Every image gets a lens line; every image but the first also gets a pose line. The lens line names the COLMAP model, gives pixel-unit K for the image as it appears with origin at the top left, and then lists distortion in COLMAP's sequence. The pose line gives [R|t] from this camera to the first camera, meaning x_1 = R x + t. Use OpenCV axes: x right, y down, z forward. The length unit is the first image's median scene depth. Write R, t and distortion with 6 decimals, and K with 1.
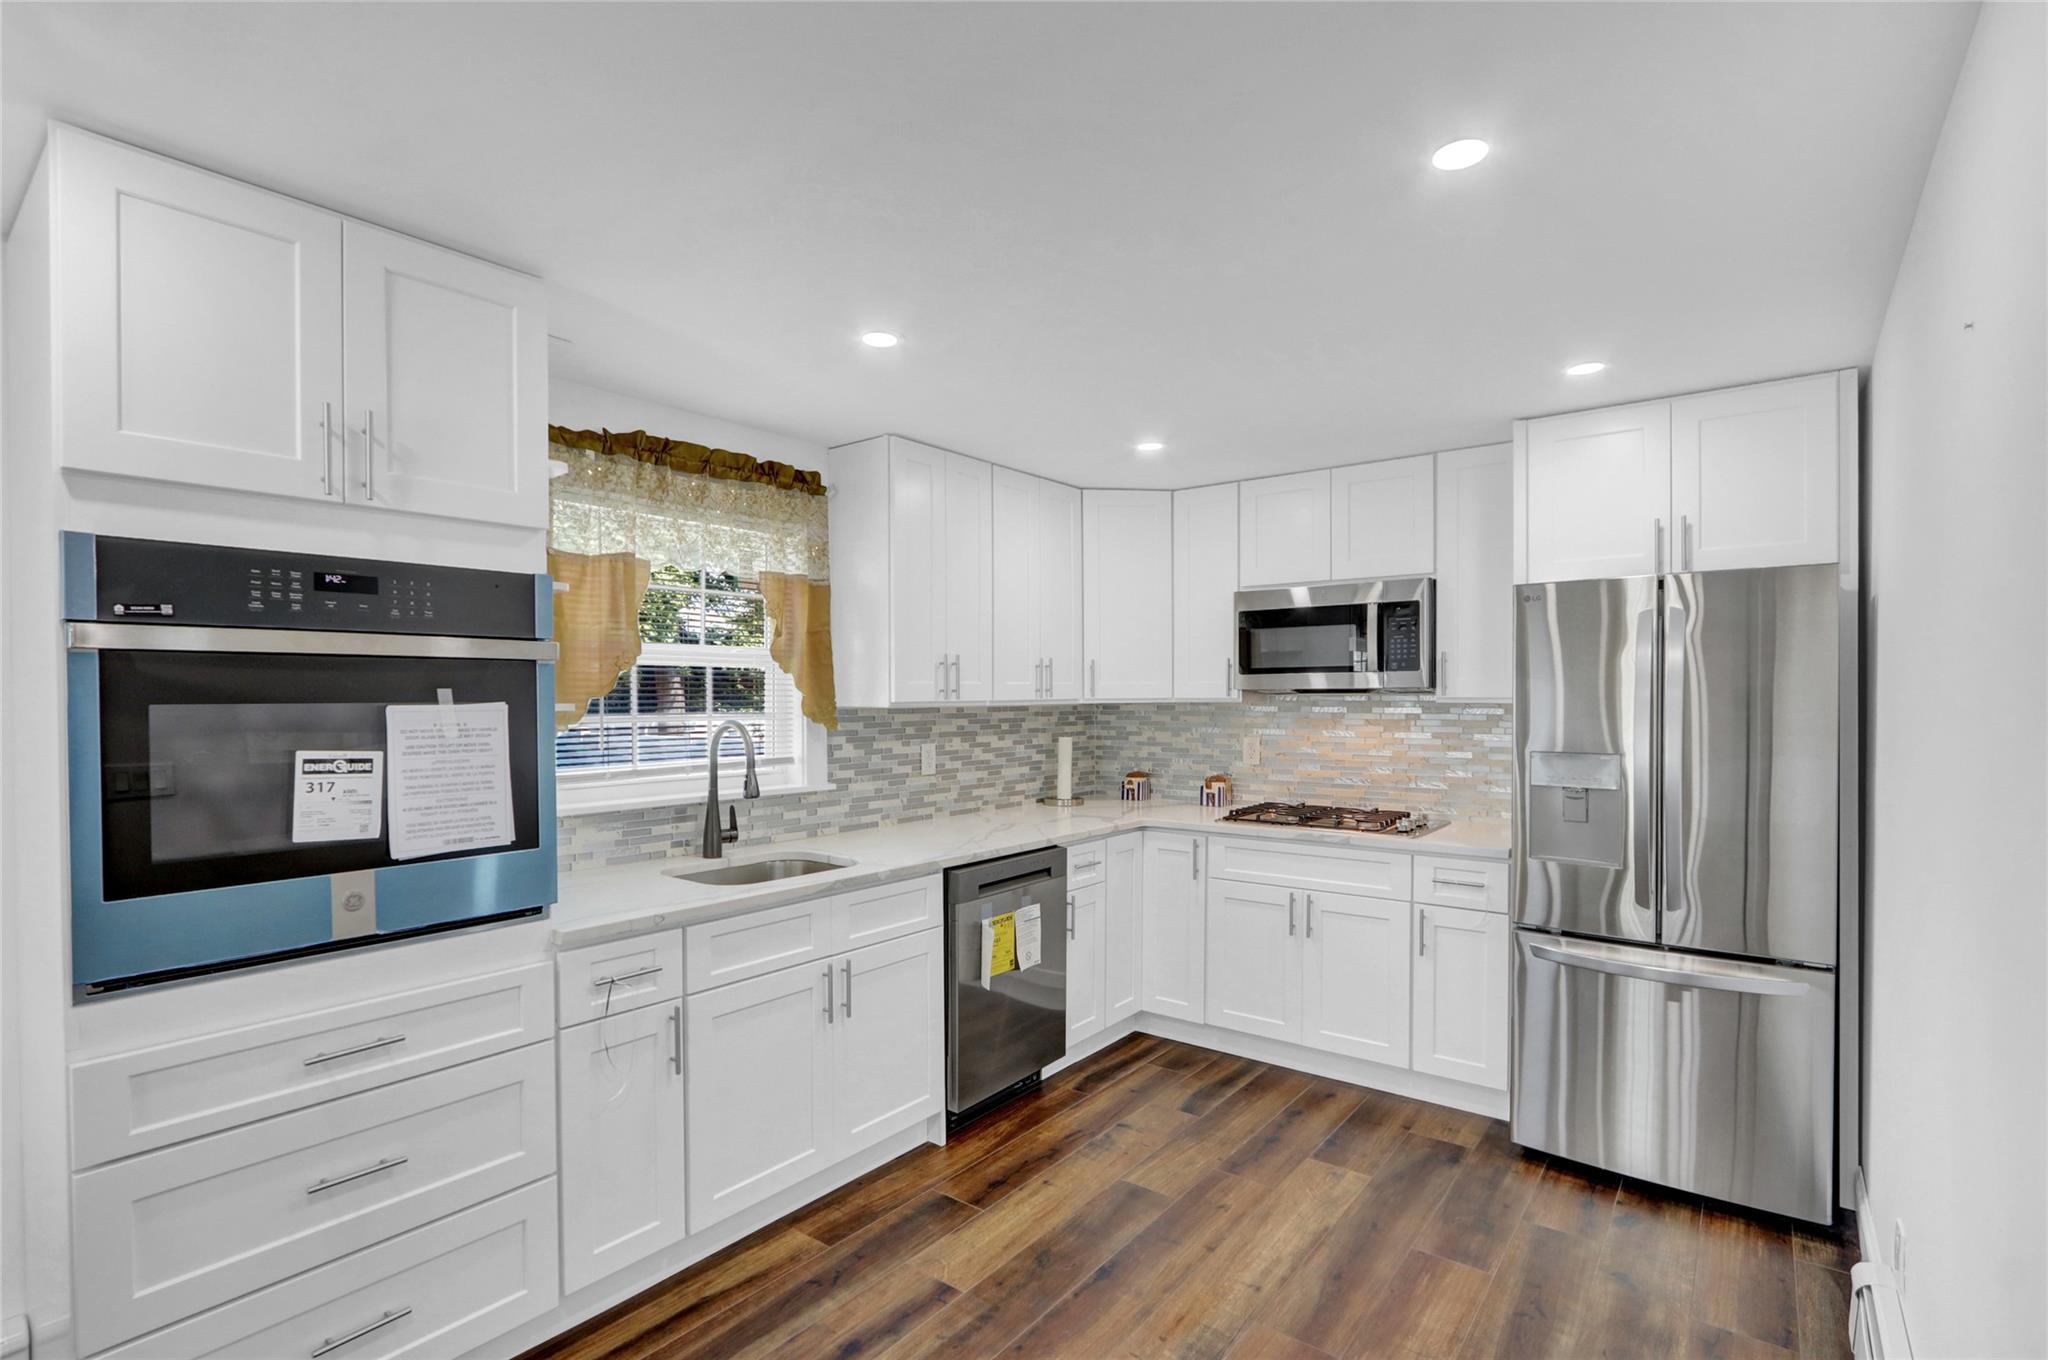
lens RADIAL K [[990.8, 0, 1016.3], [0, 990.8, 712.8], [0, 0, 1]] dist [-0.014182, 0.000657]
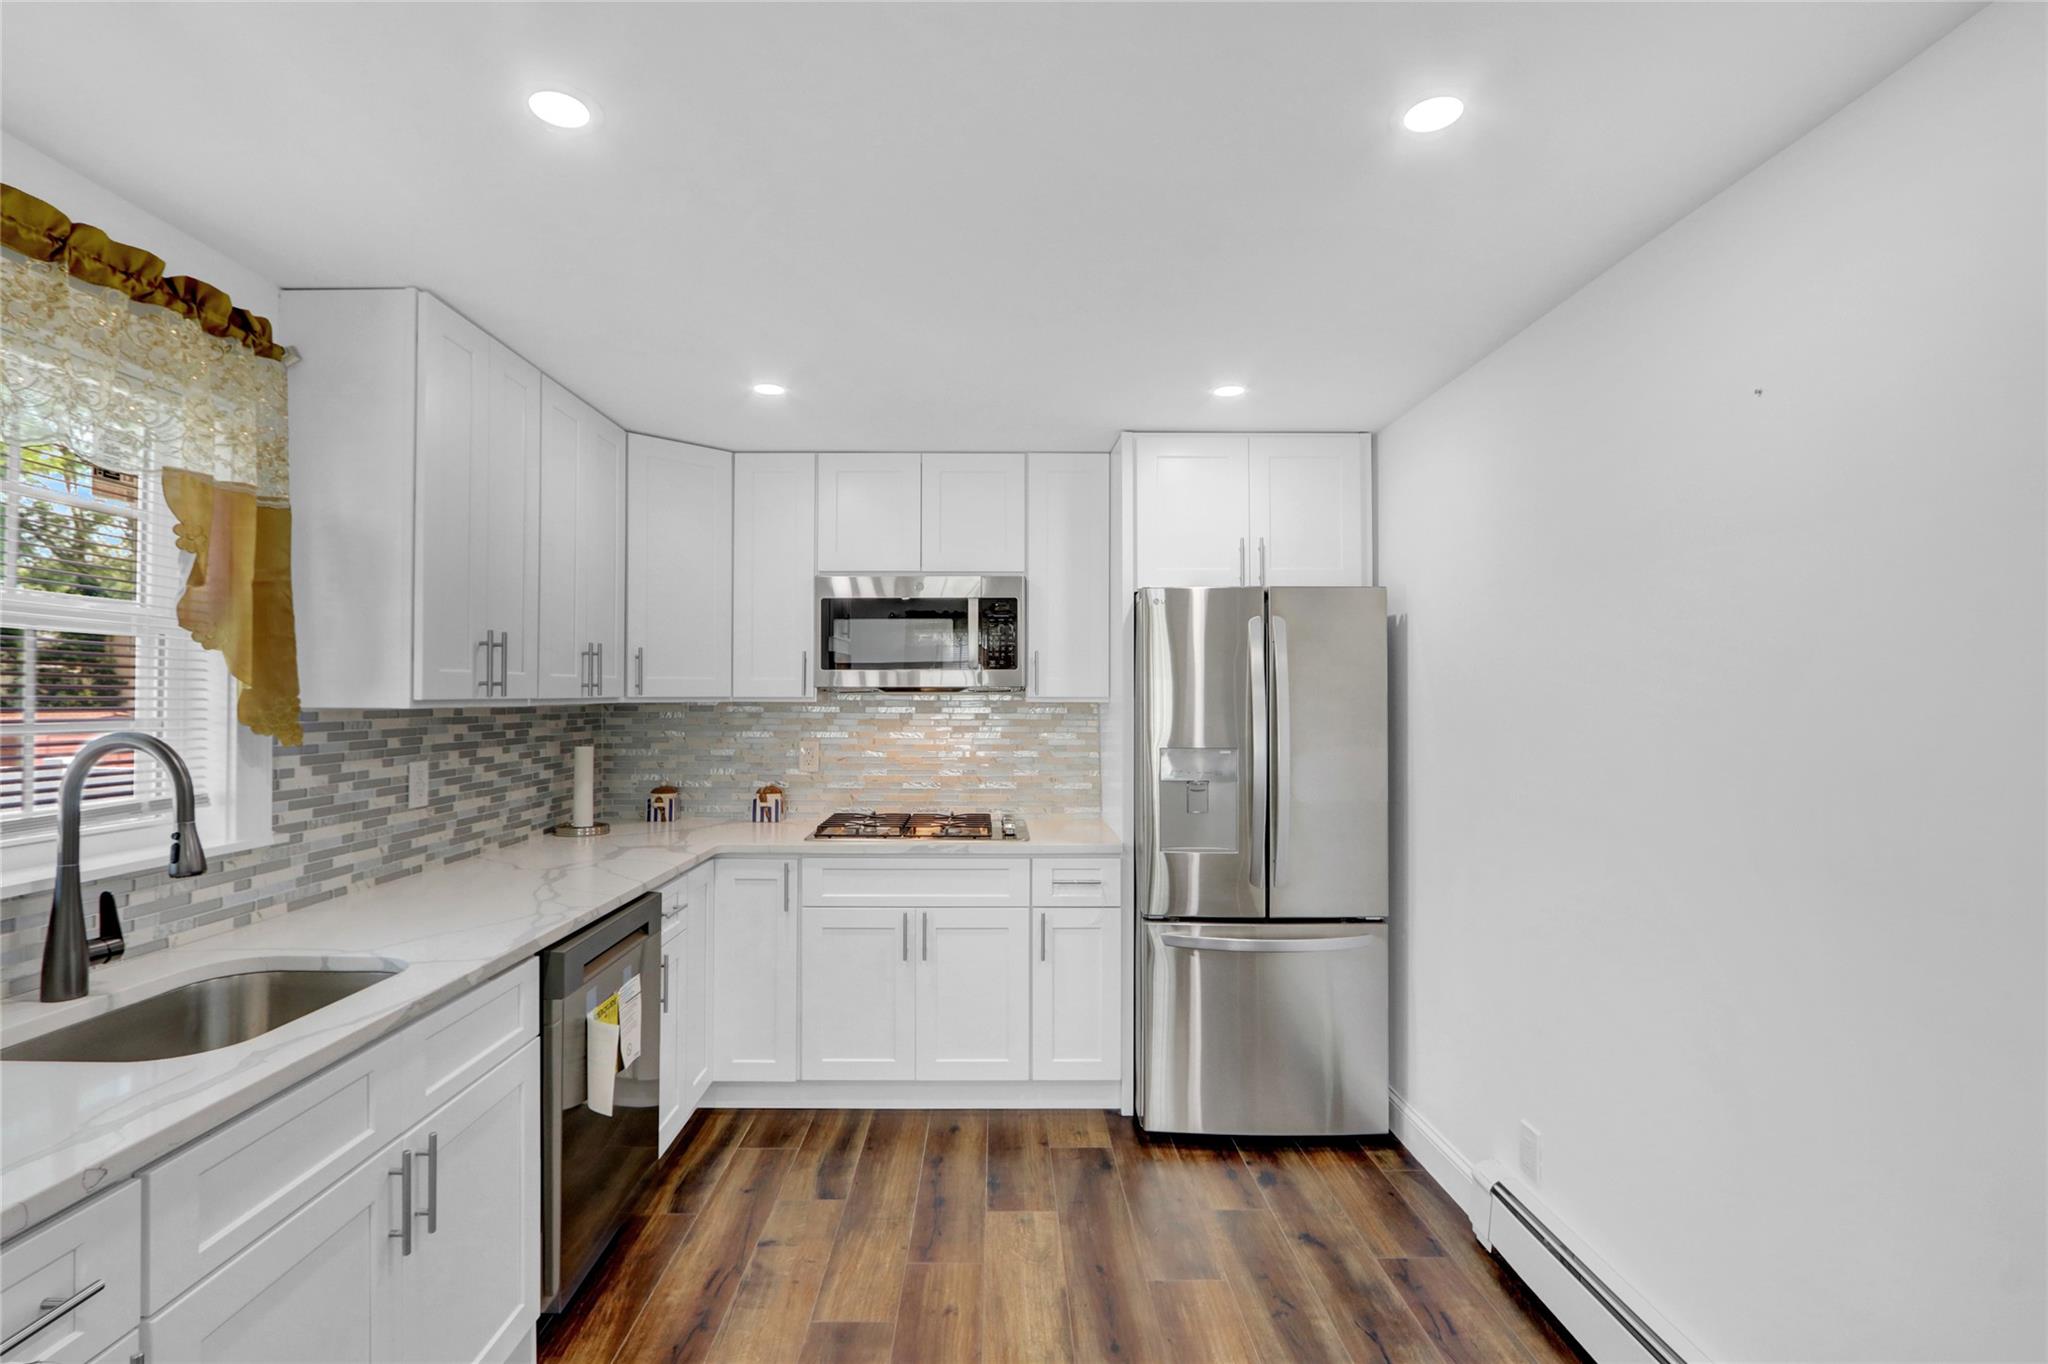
lens RADIAL K [[958.8, 0, 1011.8], [0, 958.8, 686.3], [0, 0, 1]] dist [-0.020492, 0.000776]
pose [[0.780009, 0.011755, 0.625658, -0.194471], [0.006932, 0.999600, -0.027423, 0.000266], [-0.625730, 0.025728, 0.779615, 0.254725]]
